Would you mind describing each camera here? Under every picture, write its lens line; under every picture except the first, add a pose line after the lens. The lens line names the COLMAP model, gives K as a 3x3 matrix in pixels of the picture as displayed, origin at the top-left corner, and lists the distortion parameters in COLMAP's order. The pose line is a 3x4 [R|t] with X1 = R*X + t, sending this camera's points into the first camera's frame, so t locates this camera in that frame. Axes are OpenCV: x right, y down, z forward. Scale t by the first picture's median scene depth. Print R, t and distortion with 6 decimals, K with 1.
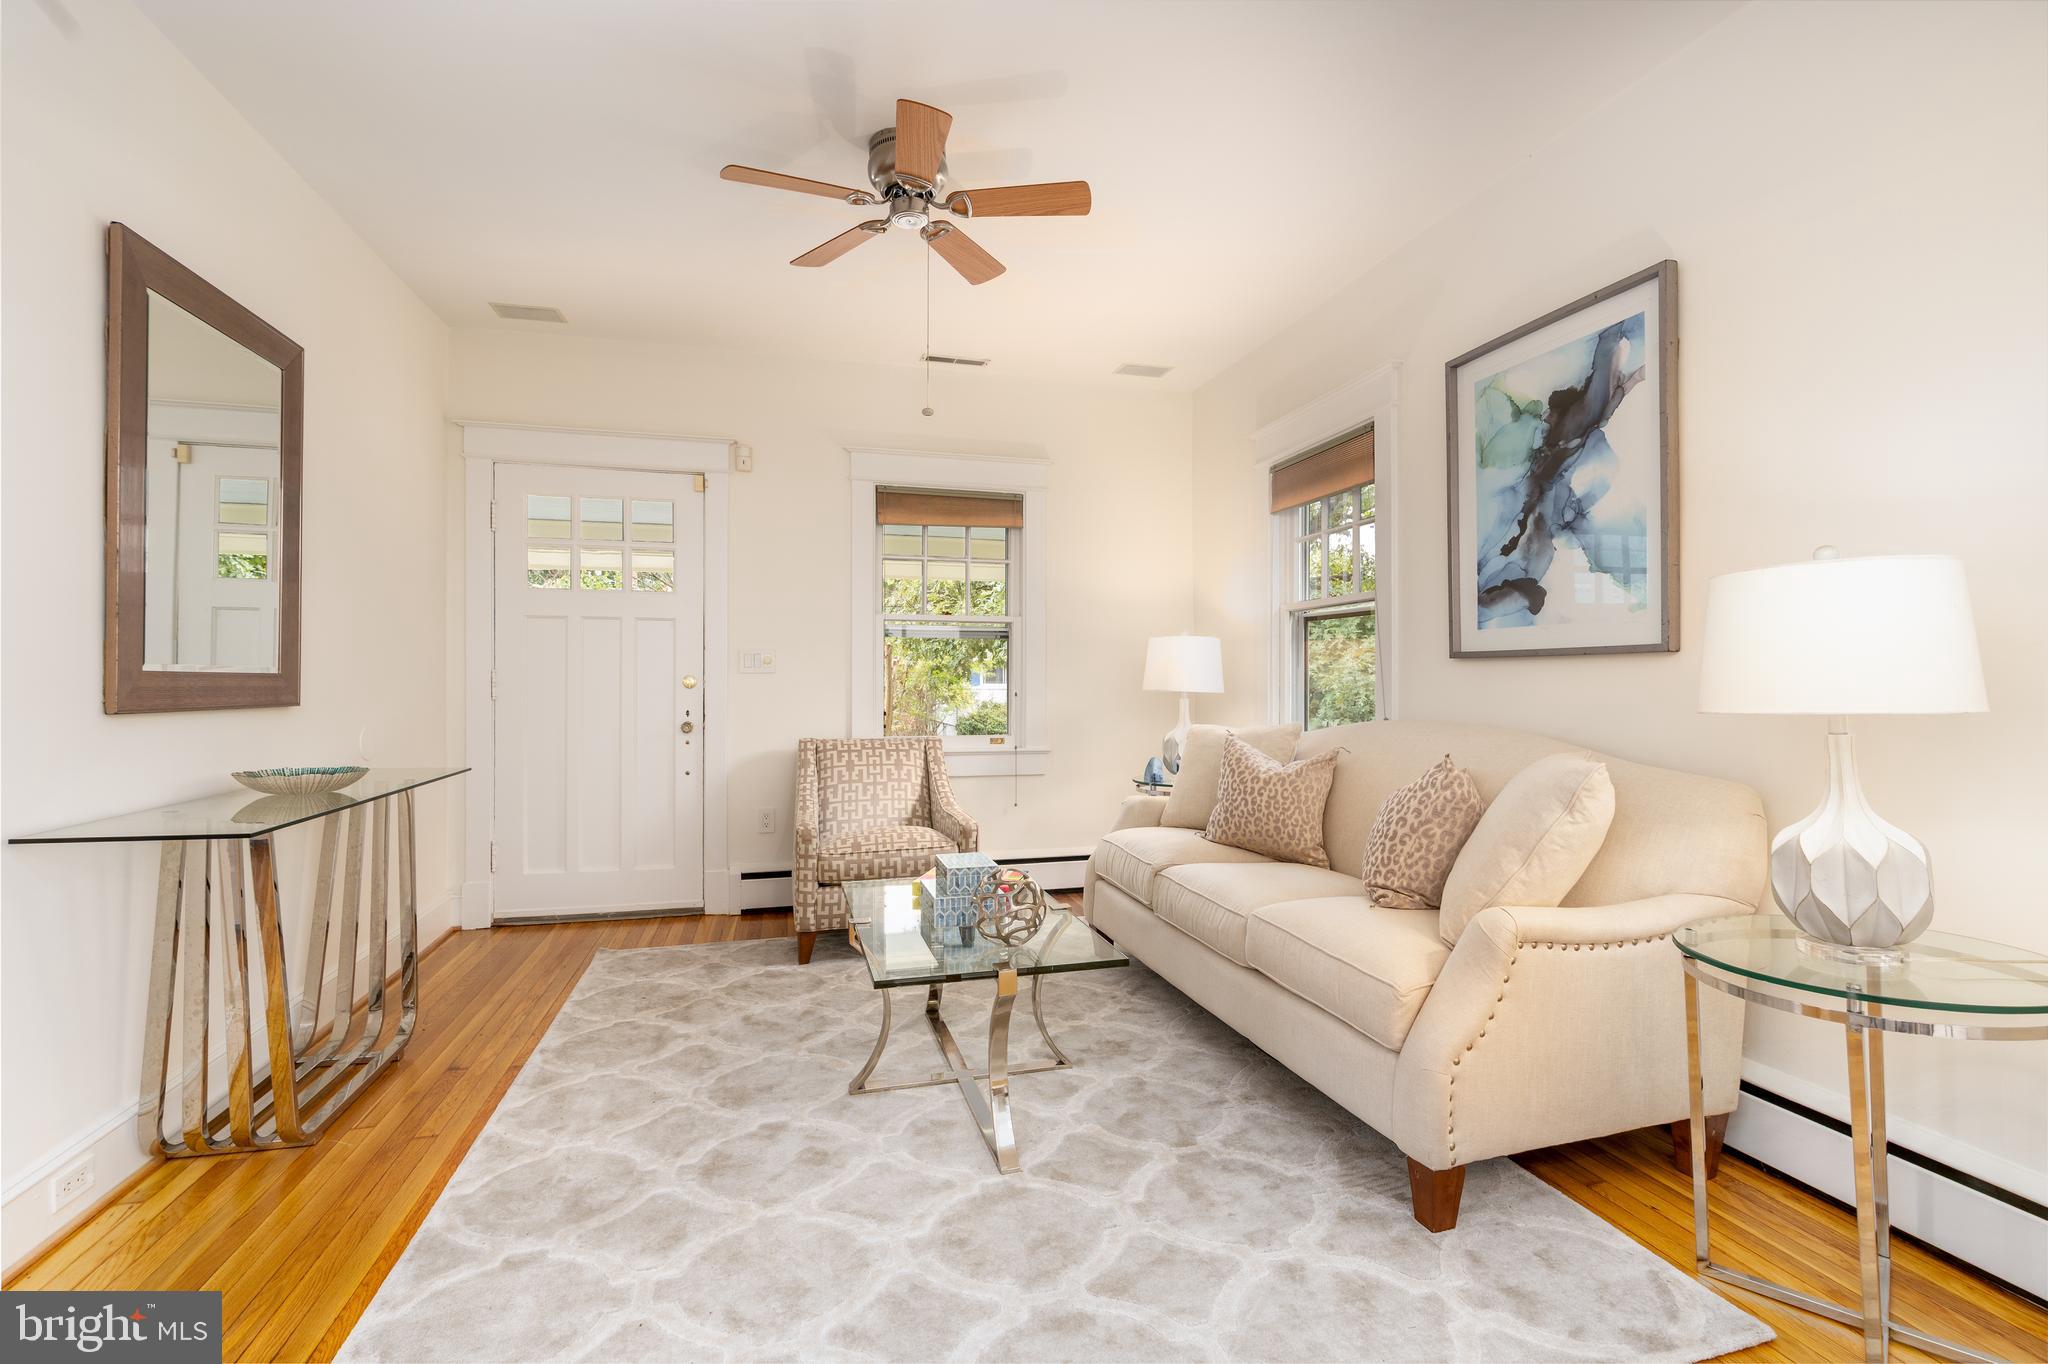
lens RADIAL K [[941.0, 0, 1044.7], [0, 941.0, 681.5], [0, 0, 1]] dist [0.004257, 0.000703]
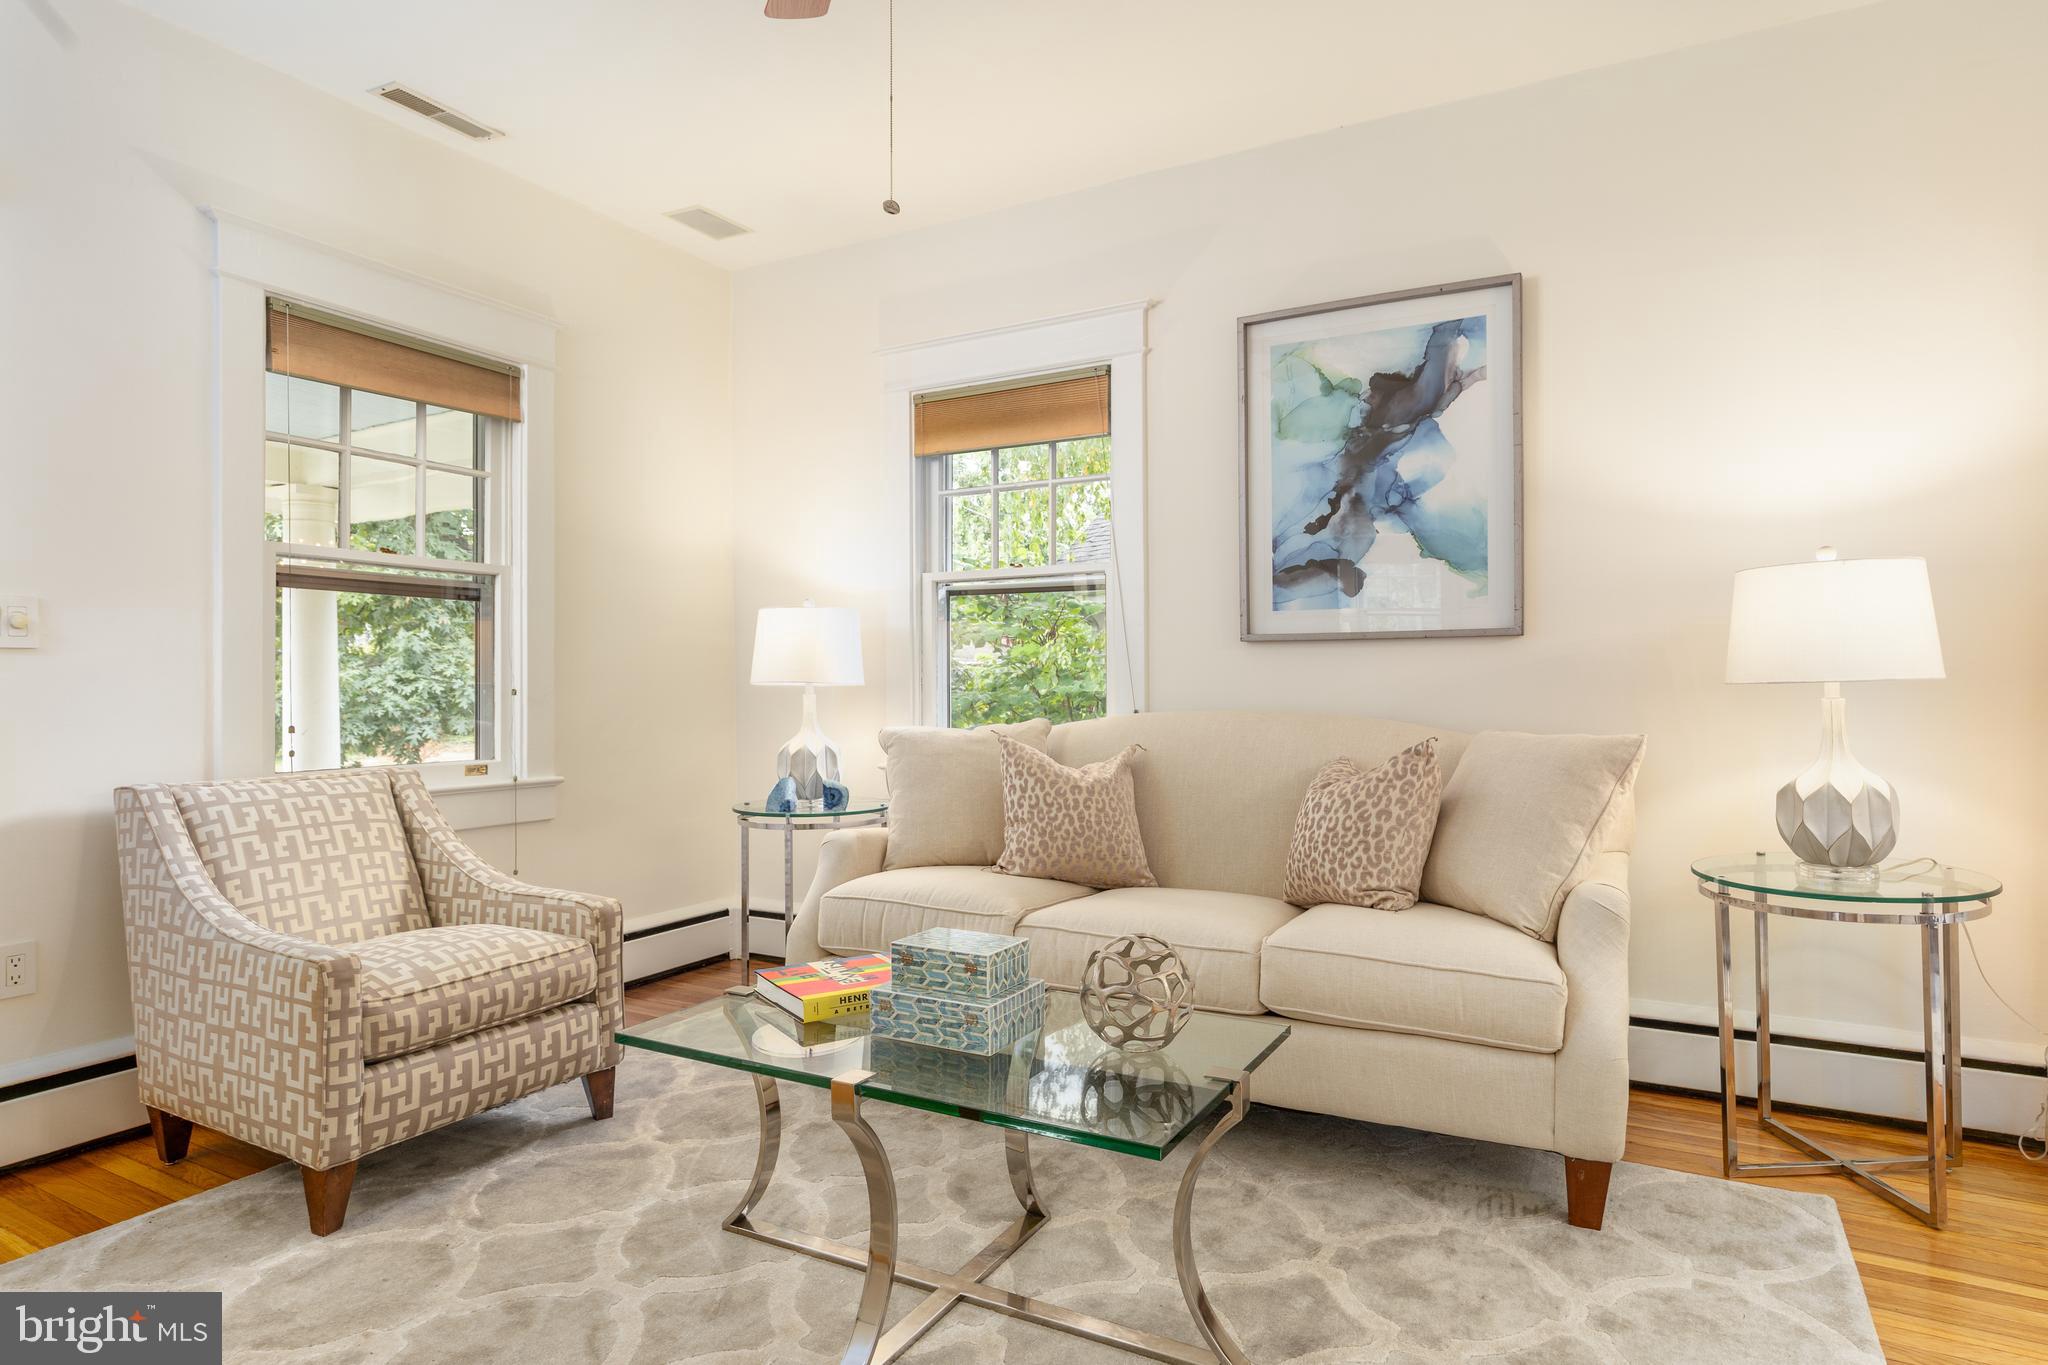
lens RADIAL K [[1140.8, 0, 1038.2], [0, 1140.8, 682.8], [0, 0, 1]] dist [0.003114, -0.001512]
pose [[0.696545, -0.002965, 0.717507, -0.555480], [0.005348, 0.999985, -0.001059, 0.017695], [-0.717493, 0.004575, 0.696551, 0.406693]]
